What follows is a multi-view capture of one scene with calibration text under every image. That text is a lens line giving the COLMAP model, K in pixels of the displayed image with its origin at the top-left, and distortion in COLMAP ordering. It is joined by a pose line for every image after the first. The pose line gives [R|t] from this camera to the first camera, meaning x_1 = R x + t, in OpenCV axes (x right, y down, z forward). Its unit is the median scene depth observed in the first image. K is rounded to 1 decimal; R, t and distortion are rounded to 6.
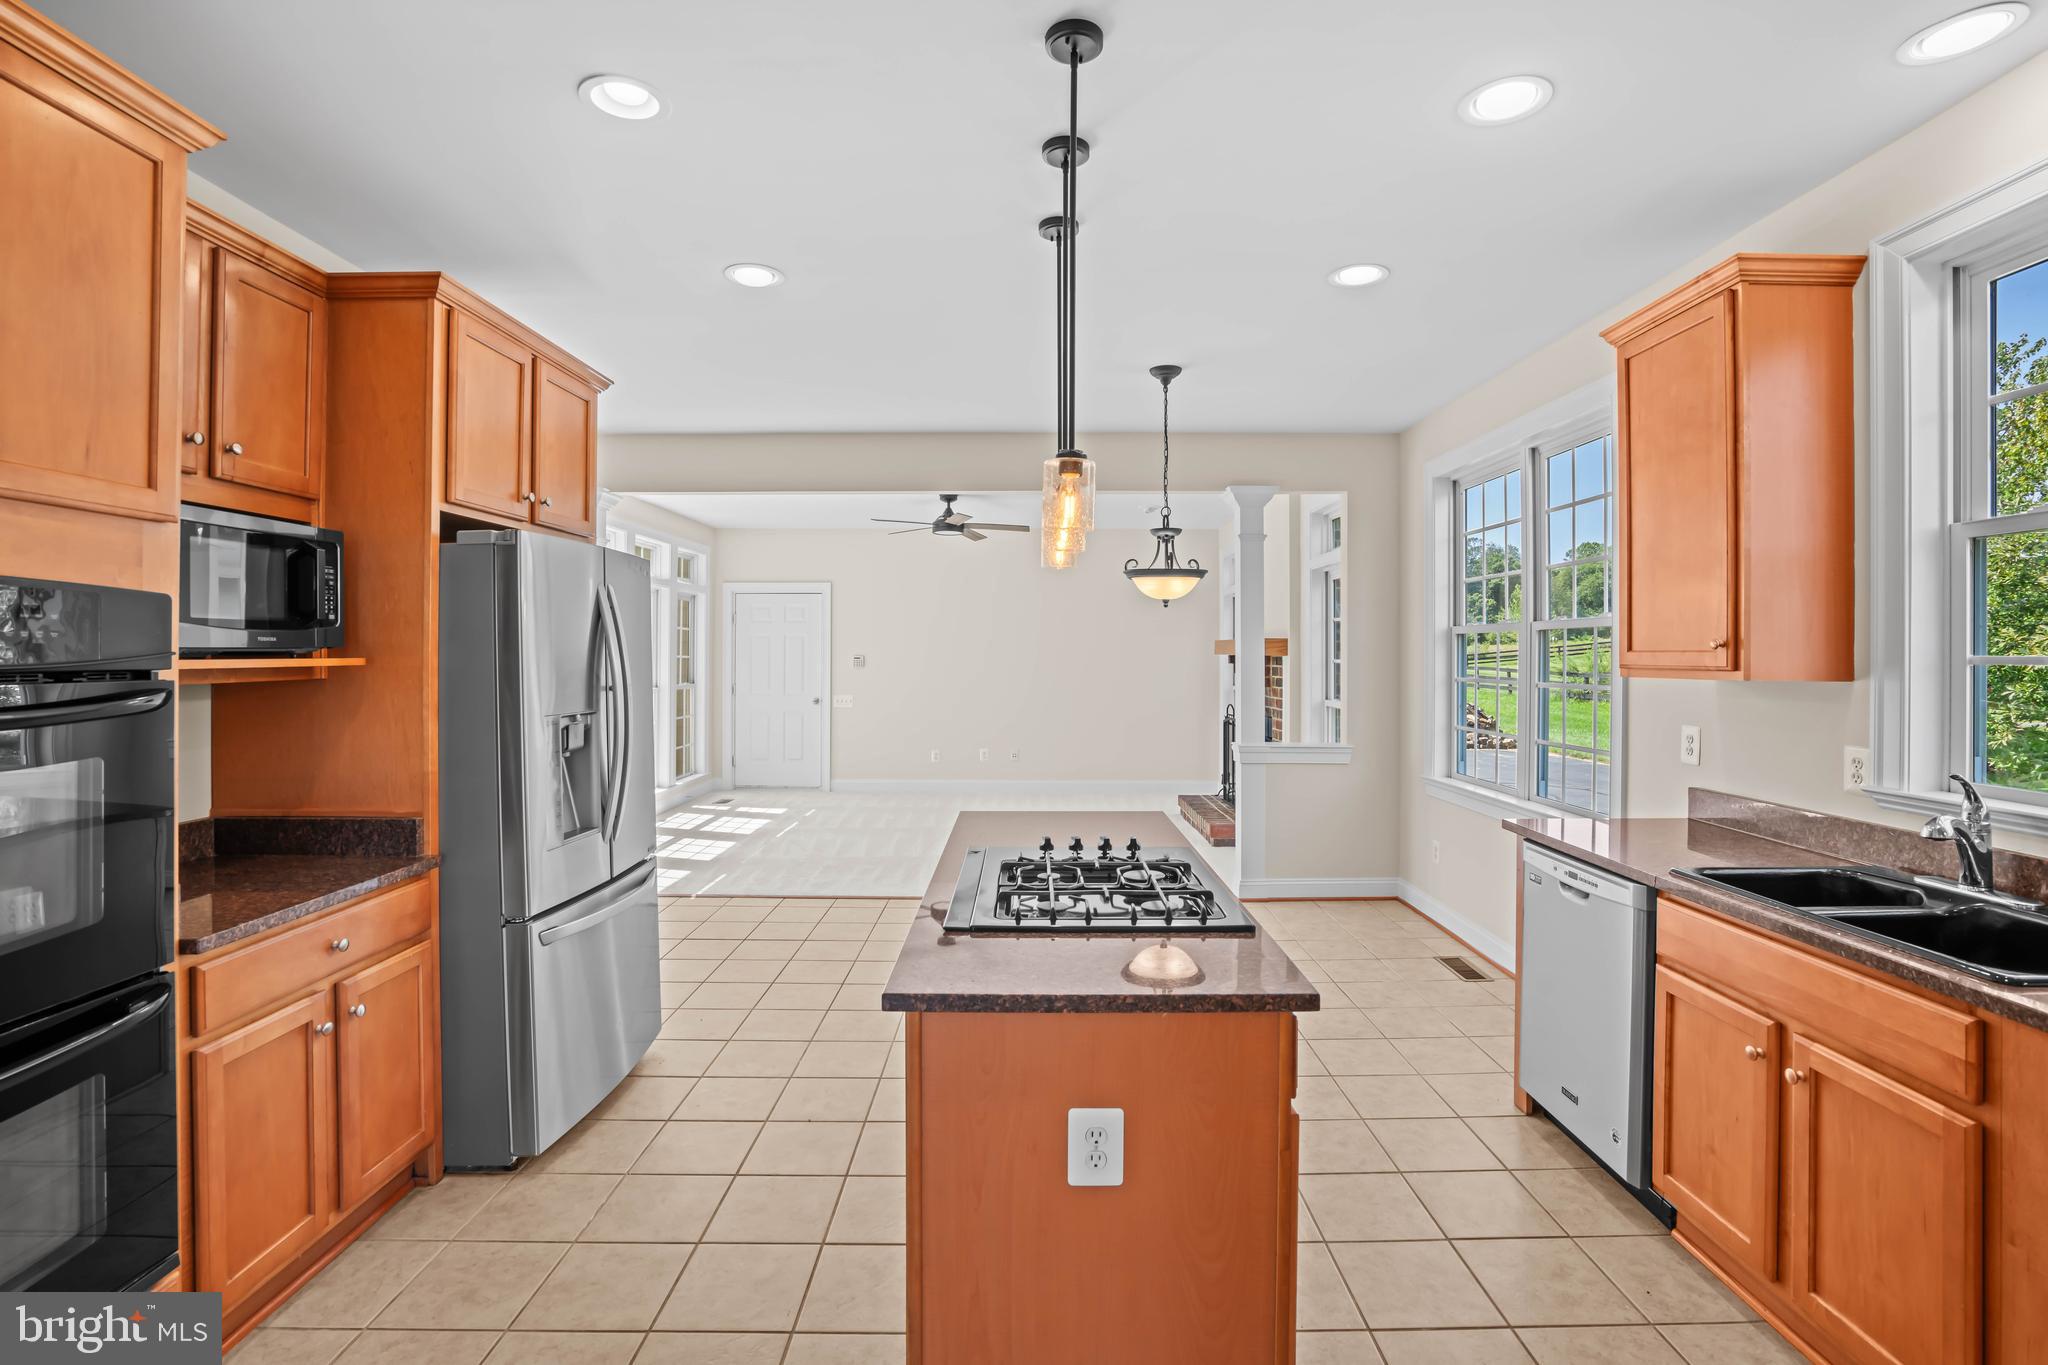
lens RADIAL K [[950.9, 0, 1030.8], [0, 950.9, 649.0], [0, 0, 1]] dist [-0.057325, 0.016840]
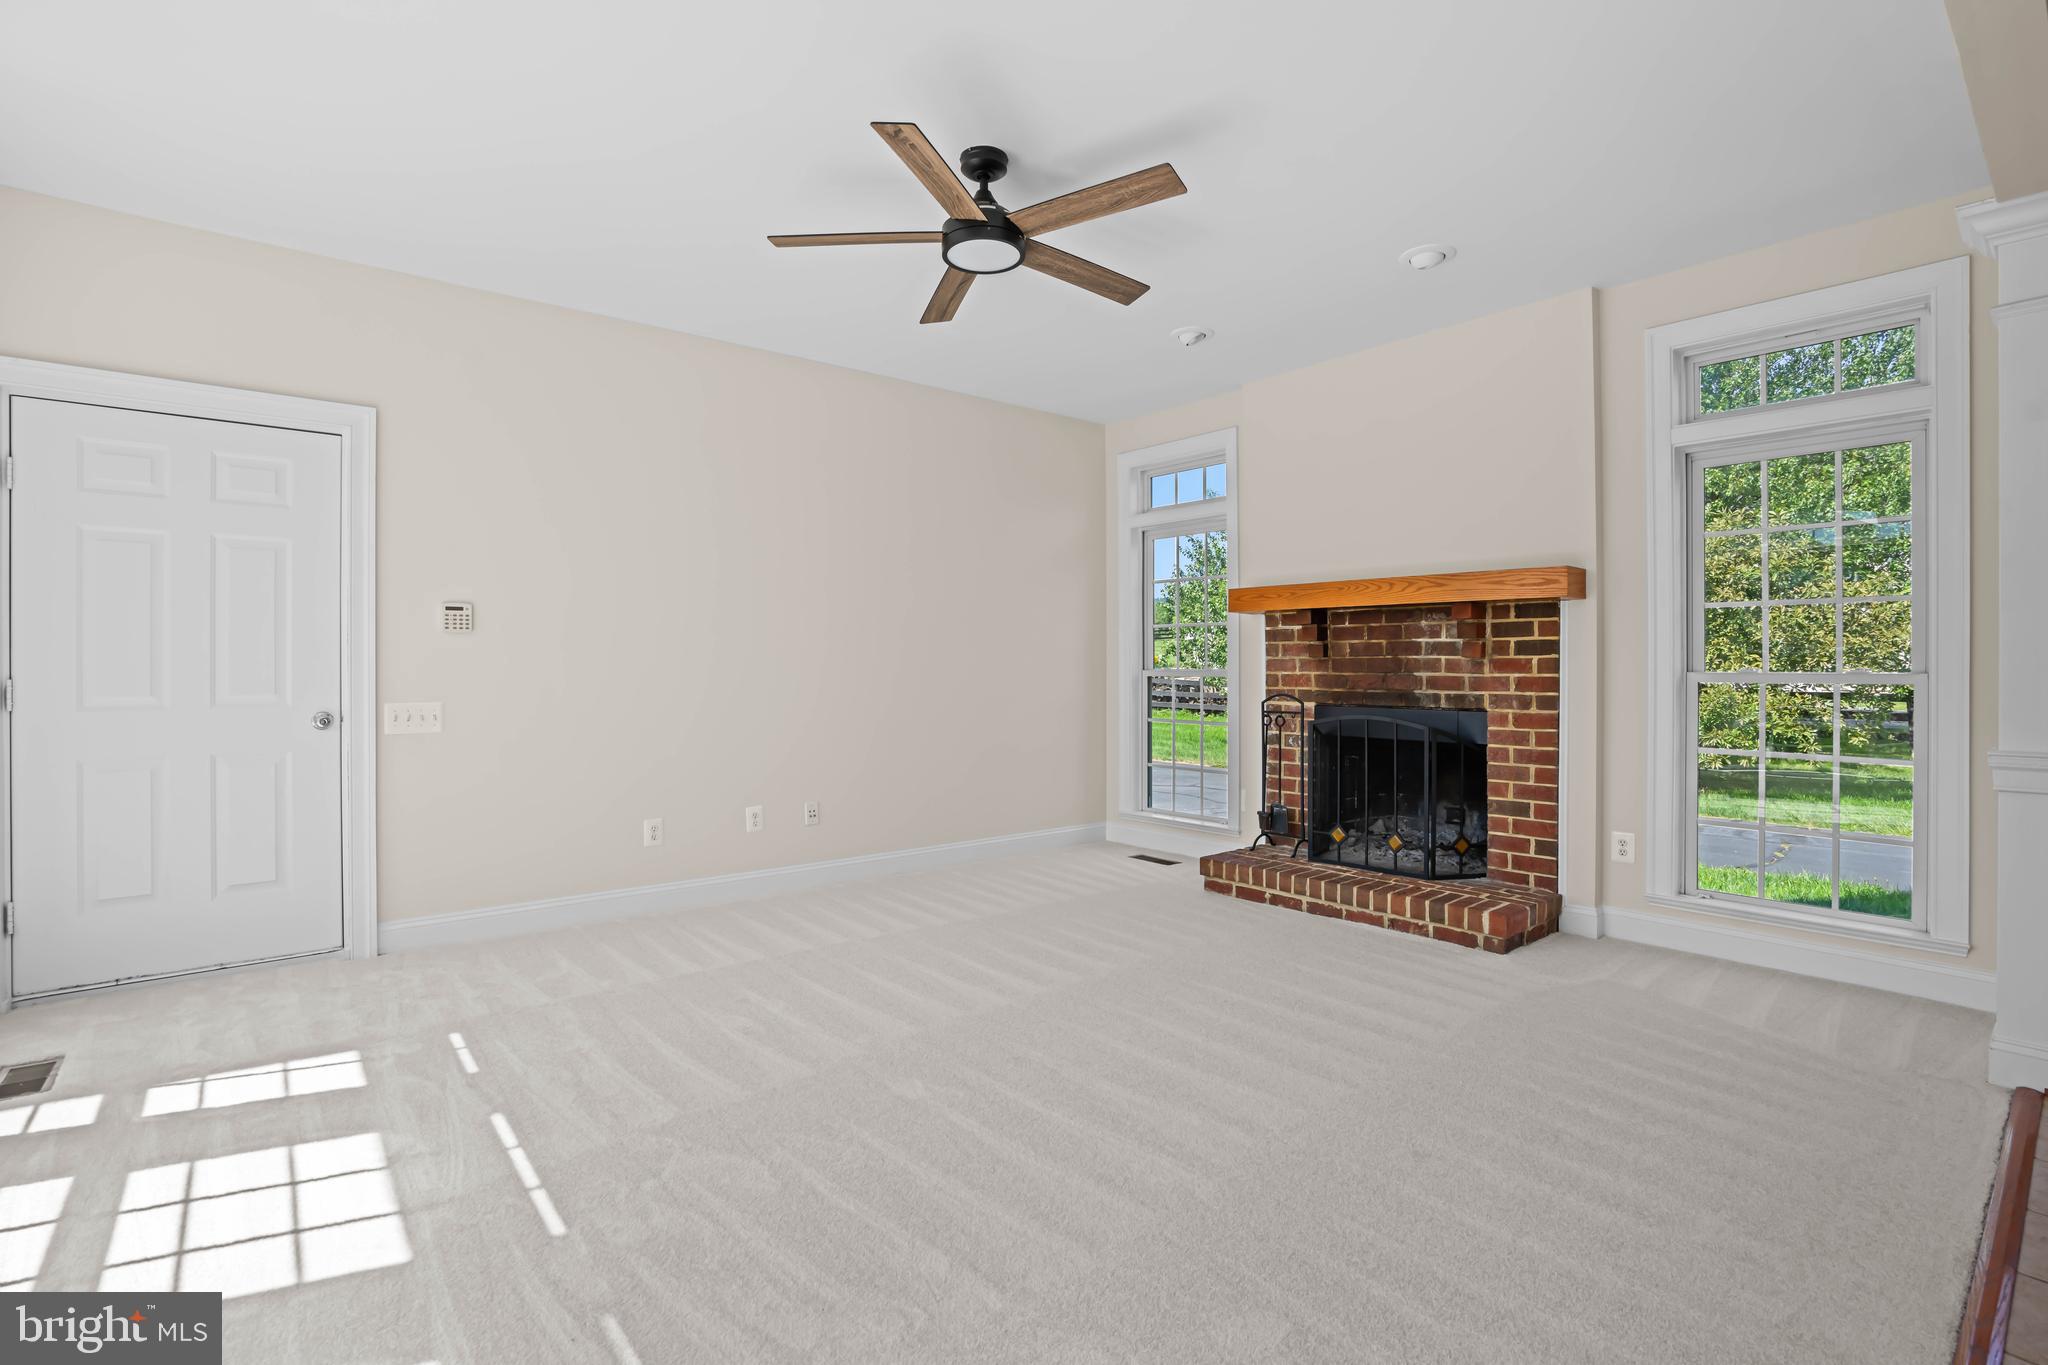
lens RADIAL K [[948.3, 0, 1026.9], [0, 948.3, 659.9], [0, 0, 1]] dist [-0.062867, 0.023831]
pose [[0.765491, 0.001093, 0.643446, -1.003749], [-0.001776, 0.999998, 0.000415, 0.125507], [-0.643444, -0.001461, 0.765492, 2.234327]]
